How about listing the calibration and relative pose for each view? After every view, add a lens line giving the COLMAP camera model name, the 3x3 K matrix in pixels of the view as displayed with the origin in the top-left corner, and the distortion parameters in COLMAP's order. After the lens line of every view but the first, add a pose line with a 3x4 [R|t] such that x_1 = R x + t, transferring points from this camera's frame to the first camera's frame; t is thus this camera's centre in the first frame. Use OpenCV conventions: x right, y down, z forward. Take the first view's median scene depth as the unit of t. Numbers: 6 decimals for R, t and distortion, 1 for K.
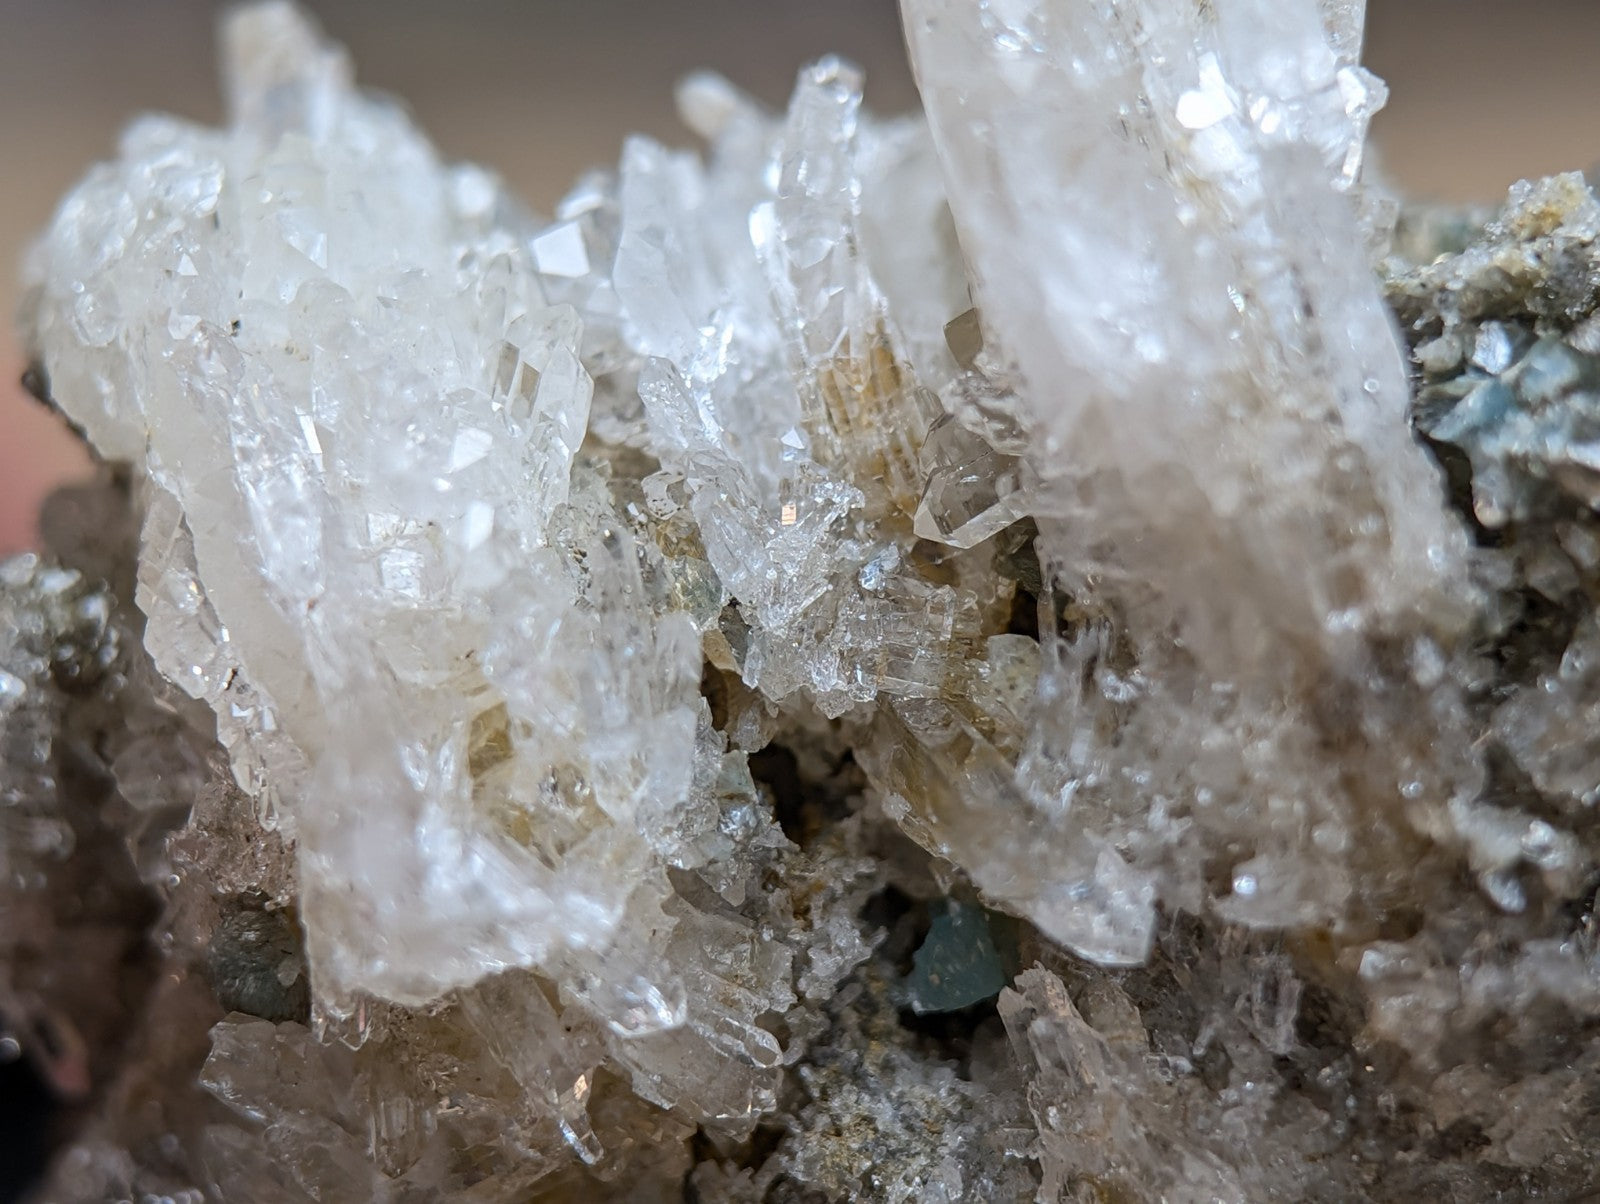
lens RADIAL K [[7184.4, 0, 800.0], [0, 7184.4, 602.0], [0, 0, 1]] dist [2.043033, -41.913955]
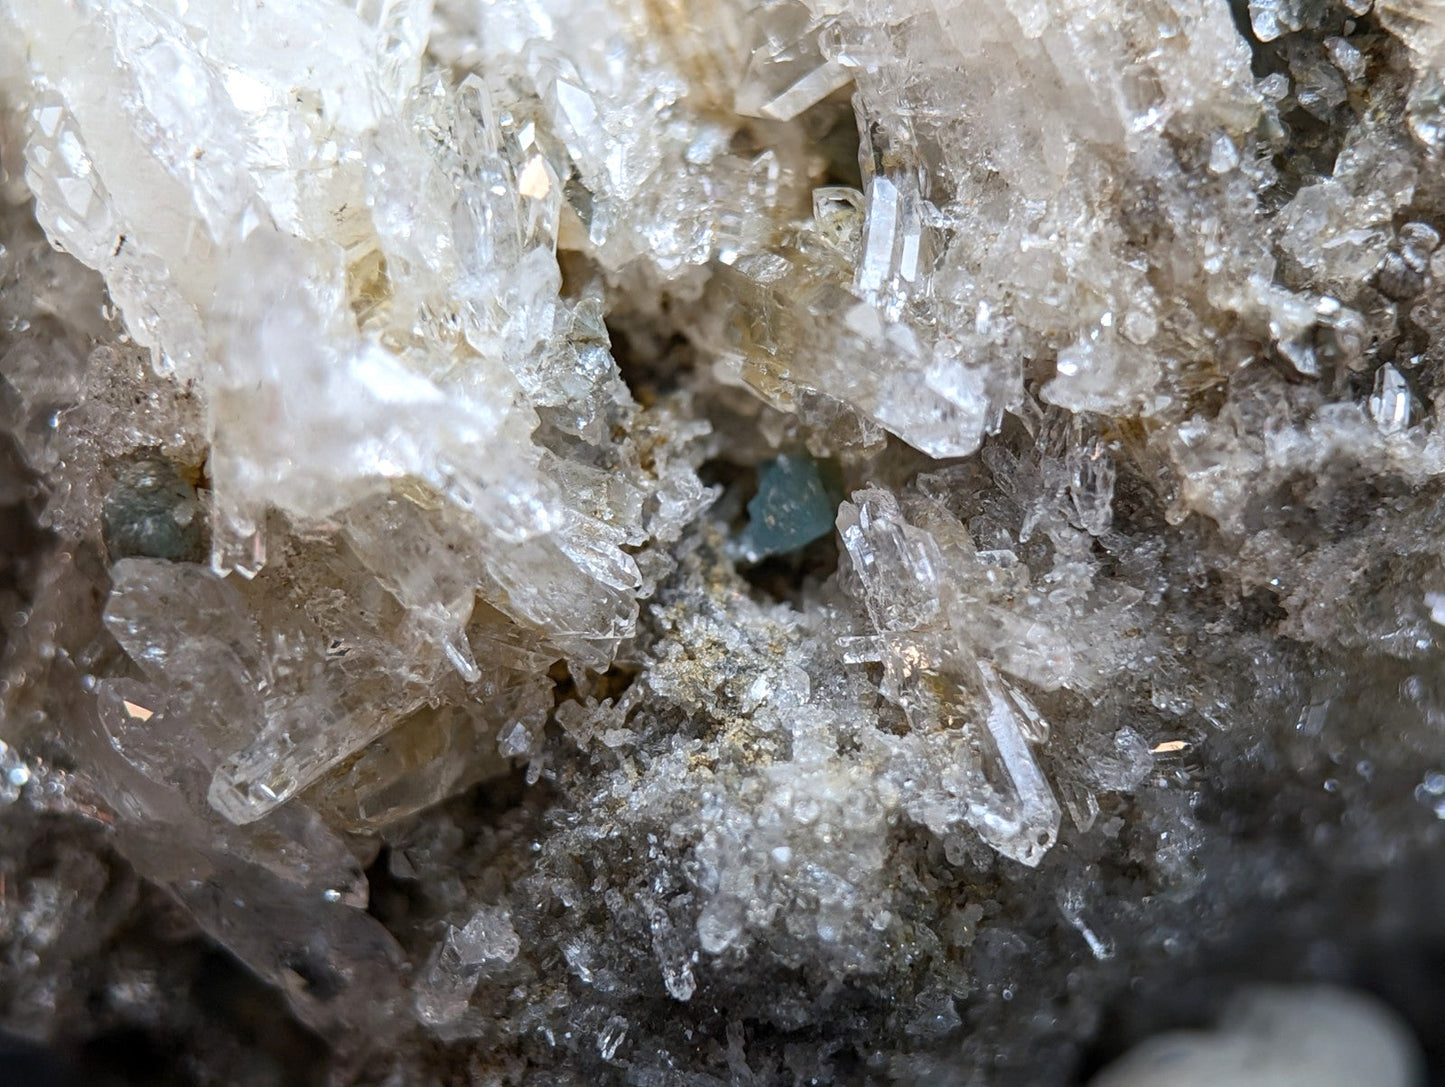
lens RADIAL K [[6488.4, 0, 722.5], [0, 6488.4, 543.5], [0, 0, 1]] dist [2.043033, -41.913955]
pose [[0.992224, -0.029260, 0.120974, -0.109026], [0.052473, 0.979712, -0.193419, 0.248211], [-0.112860, 0.198263, 0.973629, 0.041147]]
